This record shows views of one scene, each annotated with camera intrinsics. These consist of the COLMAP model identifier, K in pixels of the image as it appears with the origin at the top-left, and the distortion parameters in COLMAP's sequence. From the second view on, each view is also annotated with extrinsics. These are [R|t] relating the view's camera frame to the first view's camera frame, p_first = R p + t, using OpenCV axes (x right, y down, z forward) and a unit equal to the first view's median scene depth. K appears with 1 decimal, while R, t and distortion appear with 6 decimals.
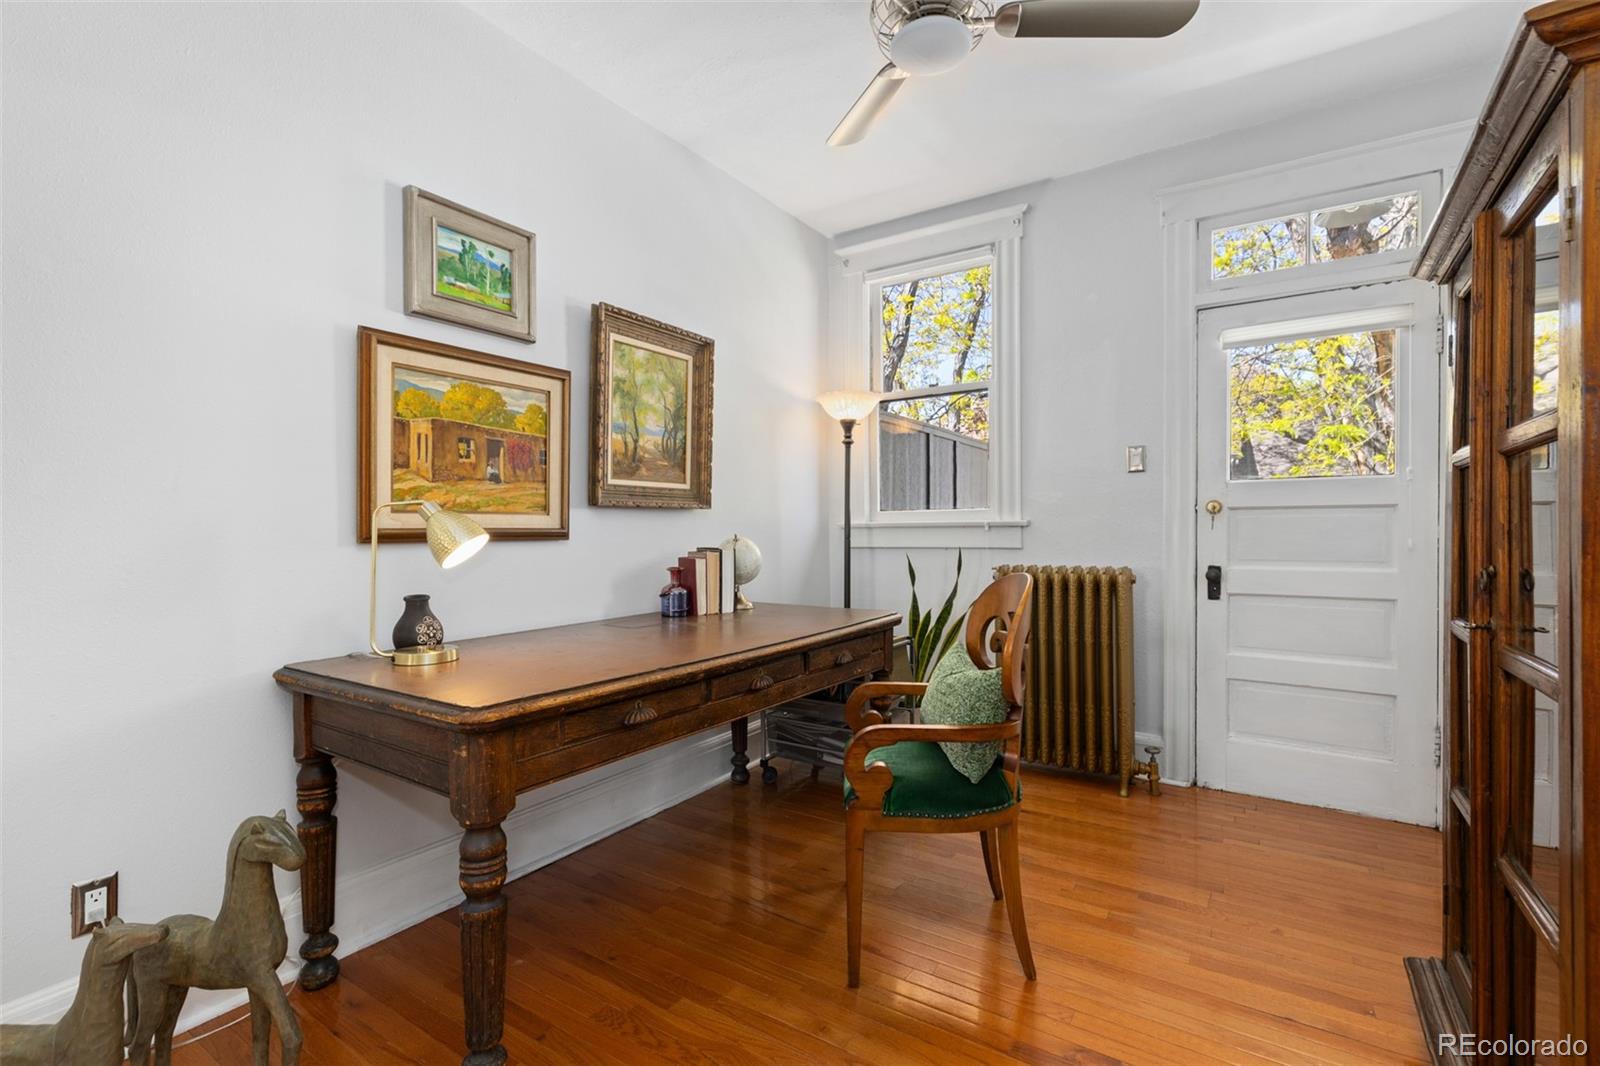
lens RADIAL K [[722.2, 0, 799.8], [0, 722.2, 531.0], [0, 0, 1]] dist [0.008575, -0.001595]
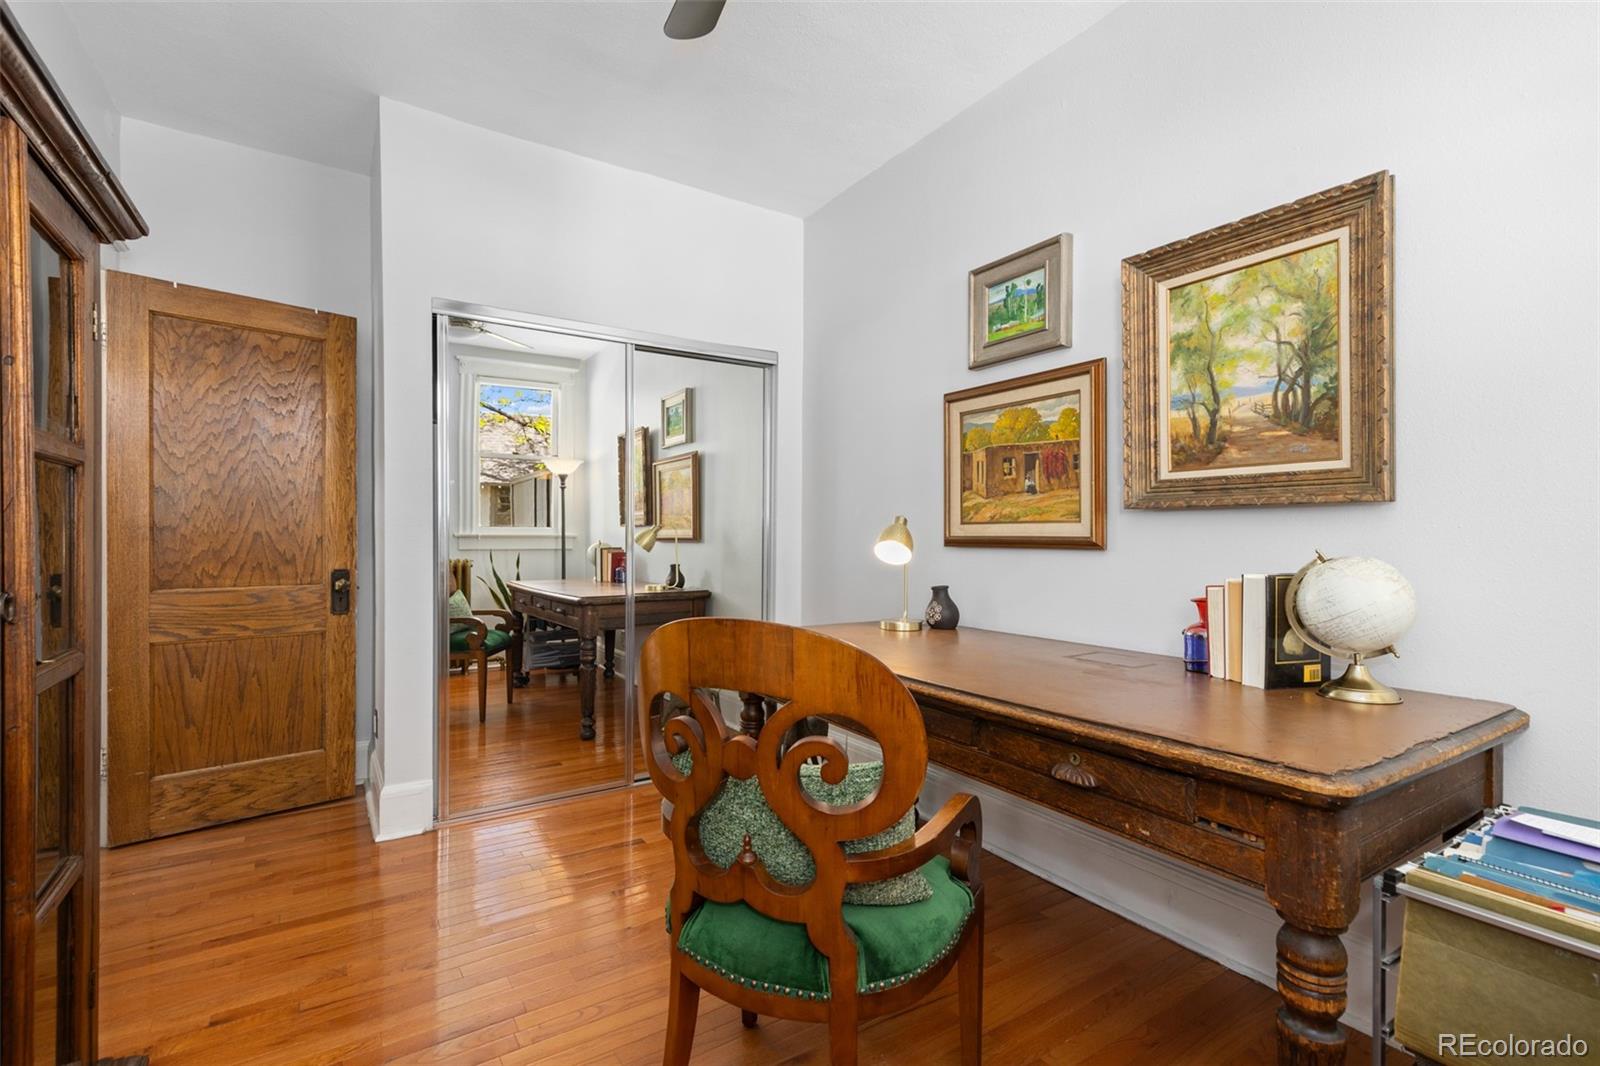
lens RADIAL K [[722.2, 0, 798.7], [0, 722.2, 536.0], [0, 0, 1]] dist [0.008575, -0.001595]
pose [[-0.389318, 0.004709, -0.921091, 0.675620], [-0.003229, 0.999974, 0.006477, -0.010046], [0.921098, 0.005496, -0.389293, 1.066199]]
